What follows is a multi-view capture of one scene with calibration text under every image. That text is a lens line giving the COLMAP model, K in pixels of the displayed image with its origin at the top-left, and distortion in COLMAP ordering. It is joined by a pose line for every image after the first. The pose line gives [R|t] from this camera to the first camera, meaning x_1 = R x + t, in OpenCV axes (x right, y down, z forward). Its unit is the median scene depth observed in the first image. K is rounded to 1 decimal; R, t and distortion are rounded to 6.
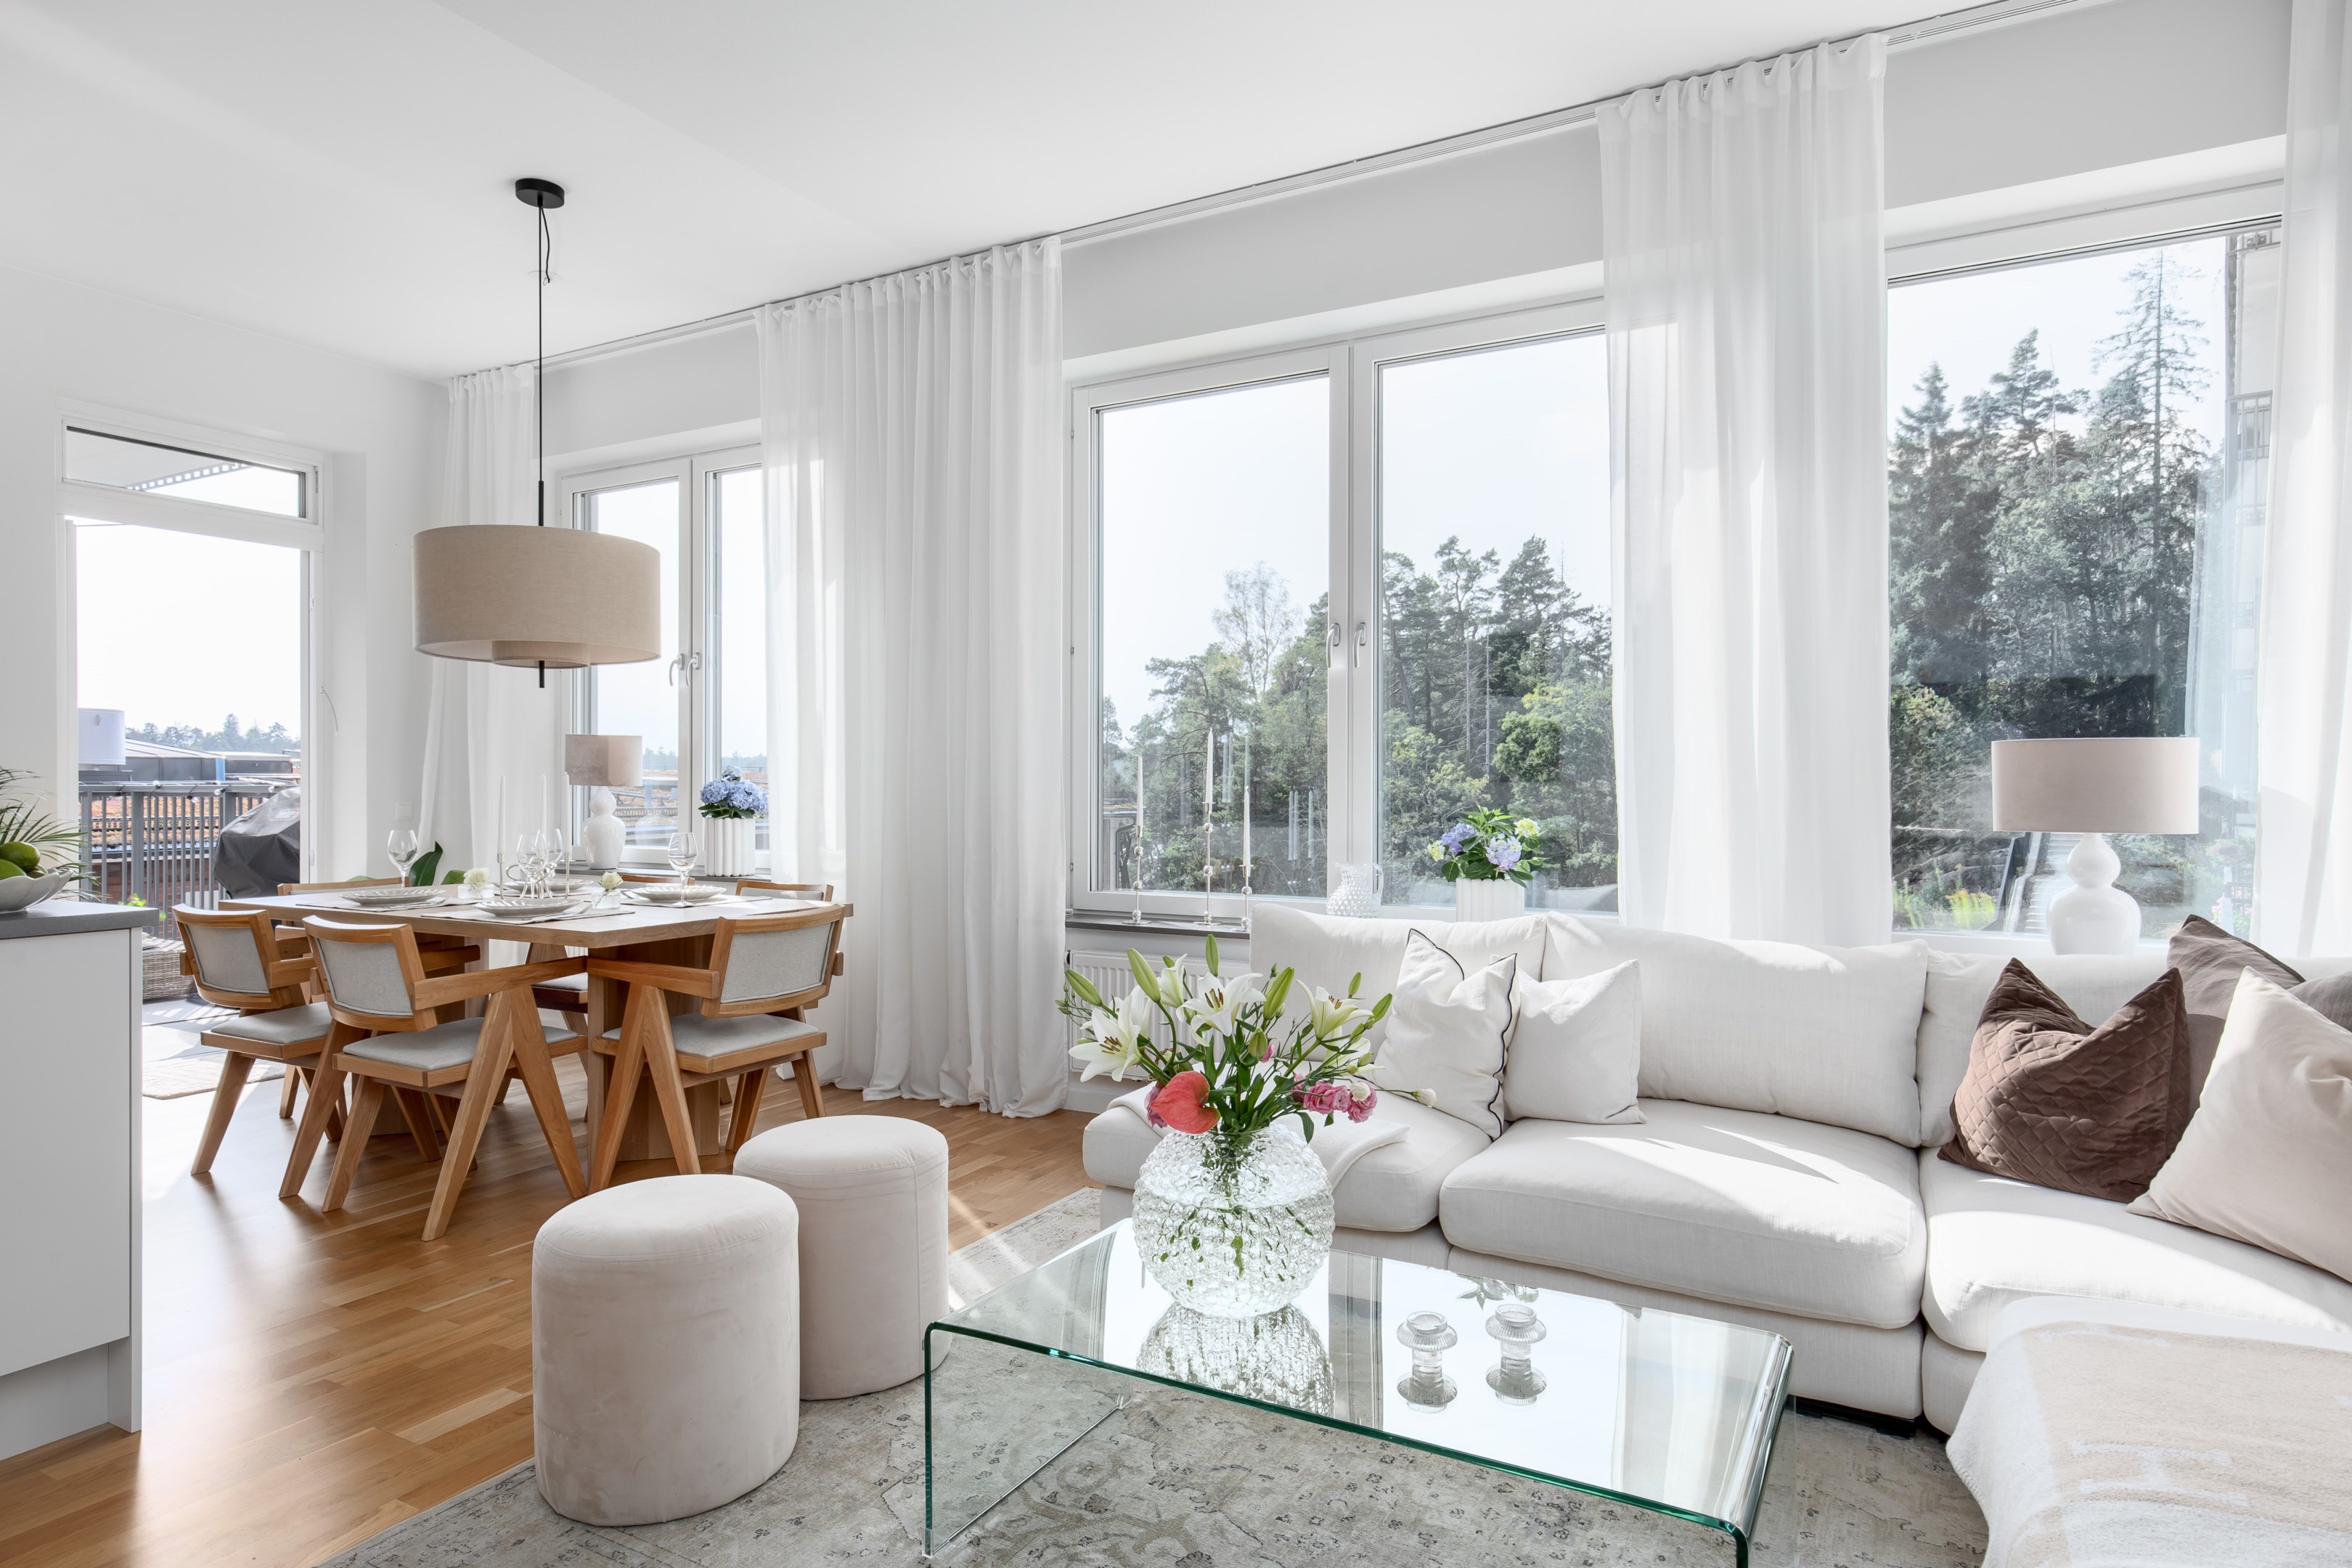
lens RADIAL K [[1306.9, 0, 1177.4], [0, 1306.9, 787.4], [0, 0, 1]] dist [0.003353, -0.000440]
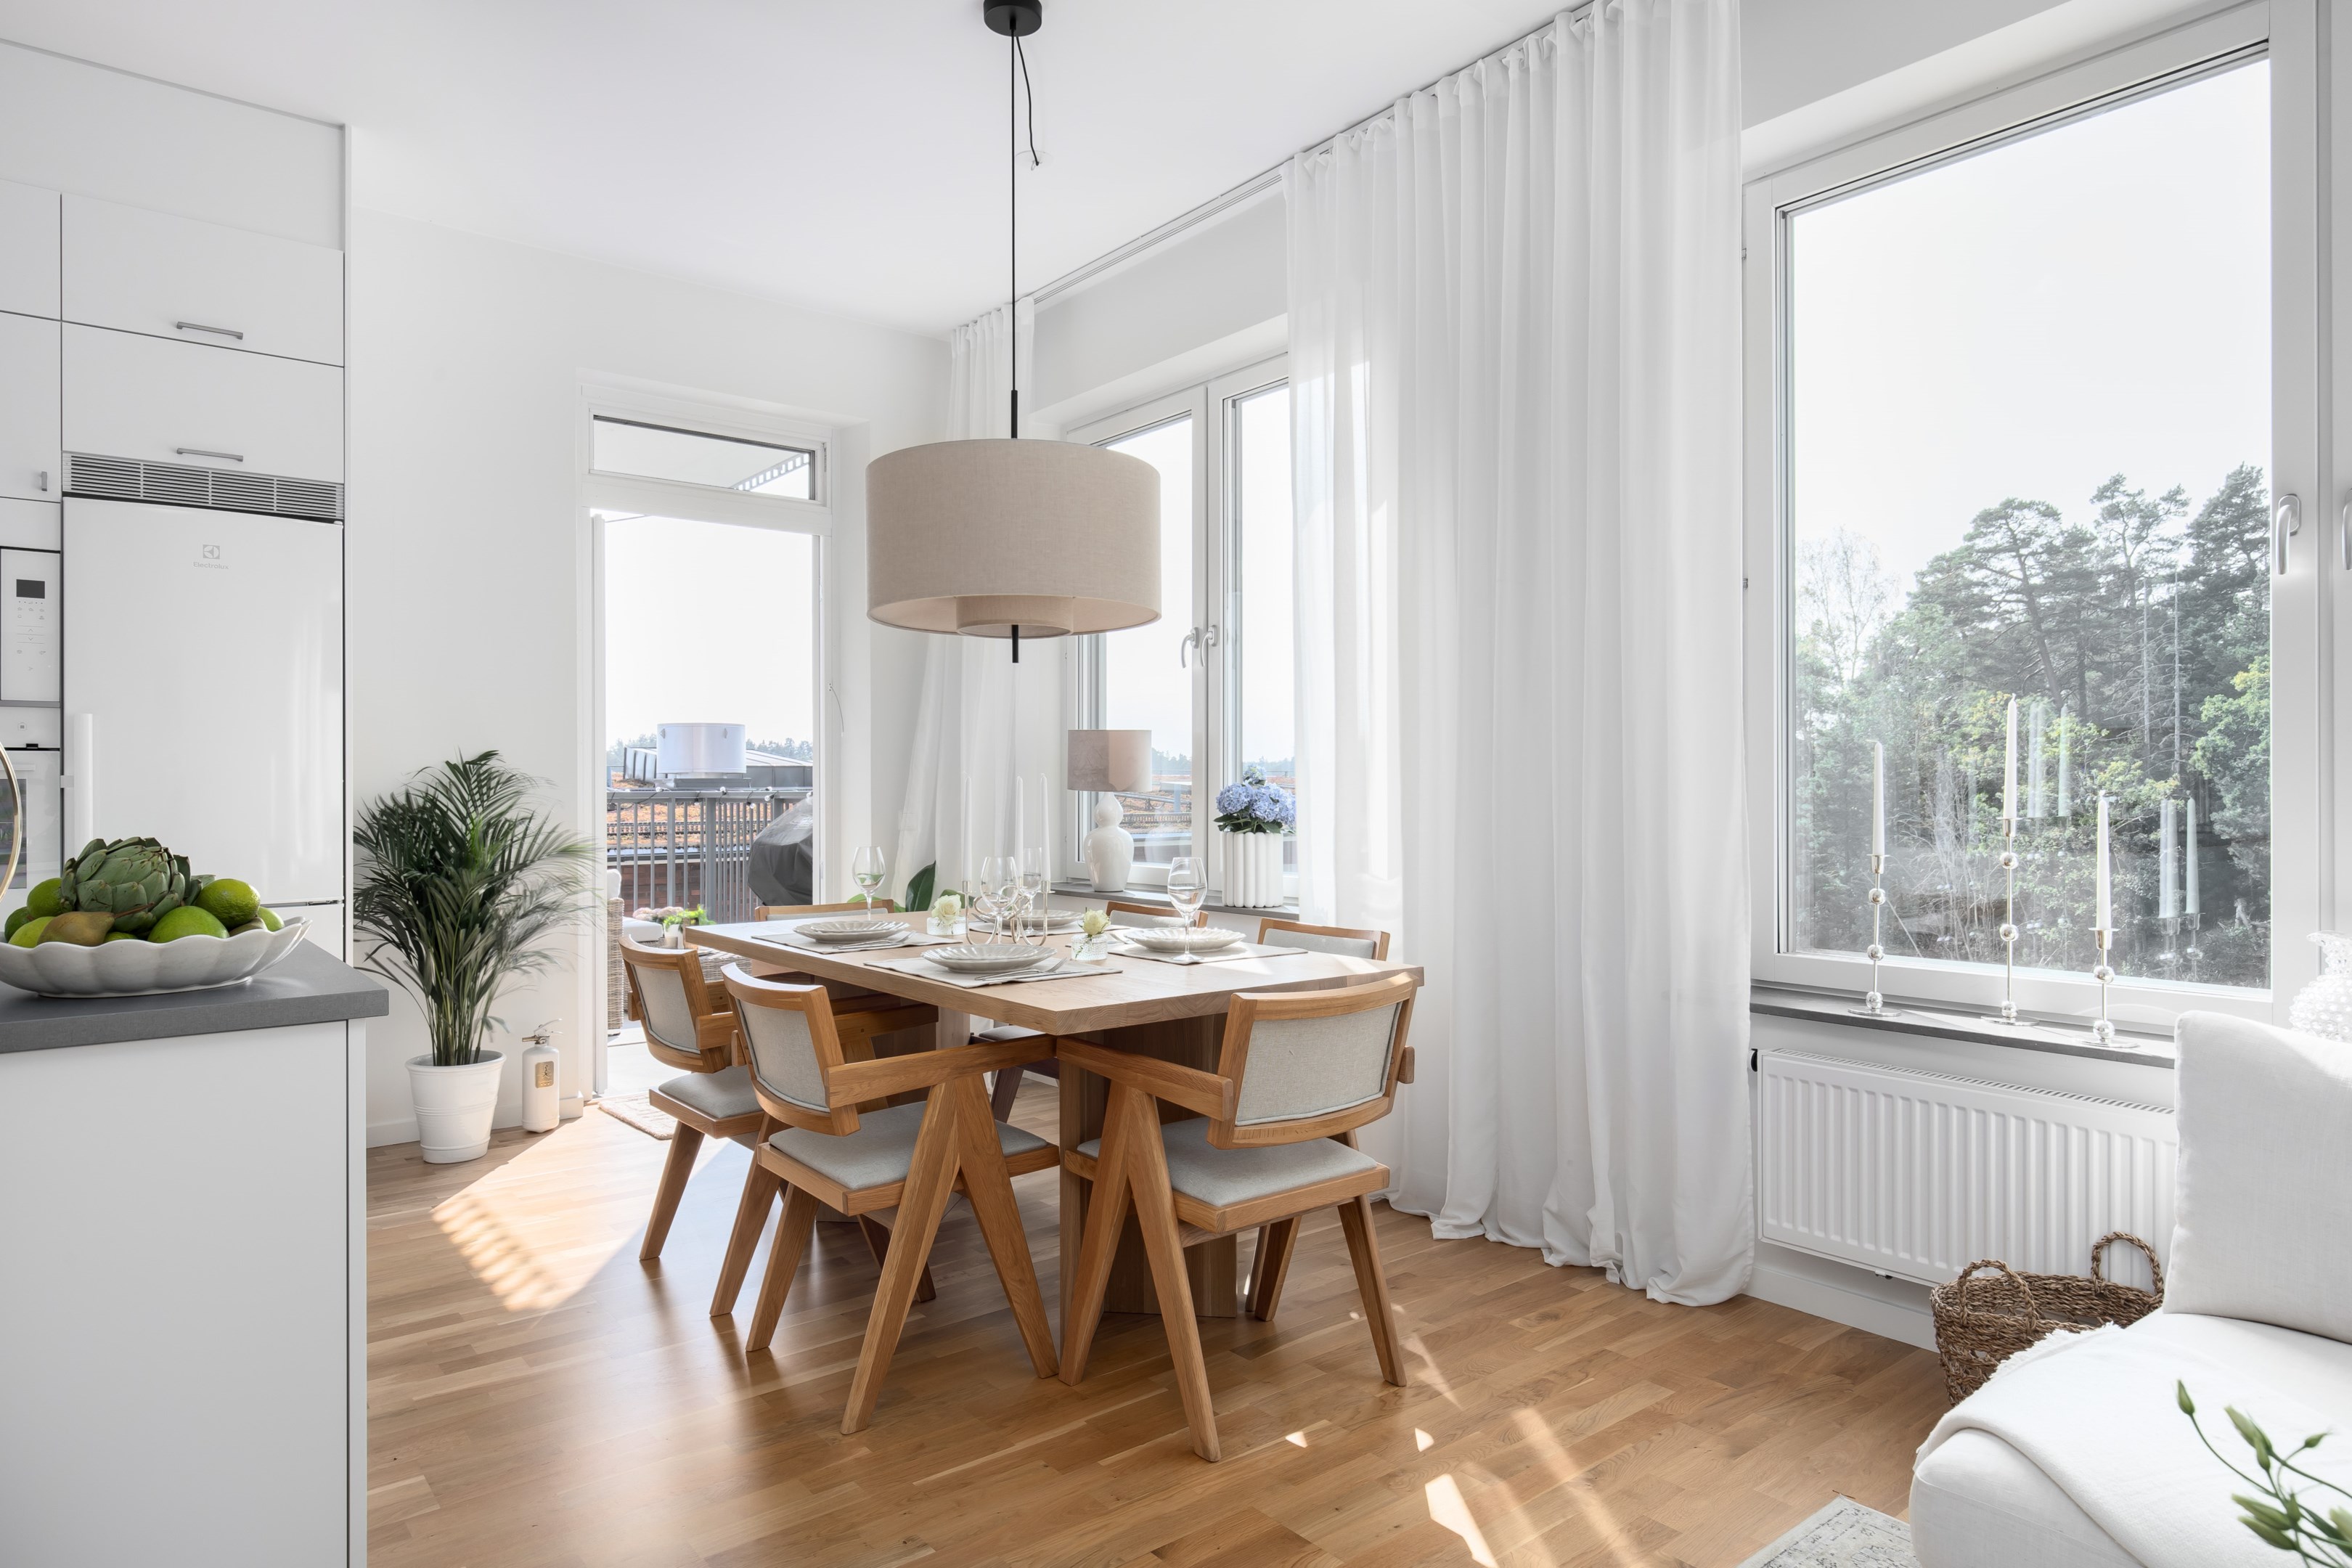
lens RADIAL K [[1380.4, 0, 1179.0], [0, 1380.4, 786.0], [0, 0, 1]] dist [0.002396, 0.000098]
pose [[0.926605, -0.003323, -0.376022, -0.083059], [0.001732, 0.999988, -0.004567, -0.000547], [0.376033, 0.003581, 0.926599, 0.251417]]
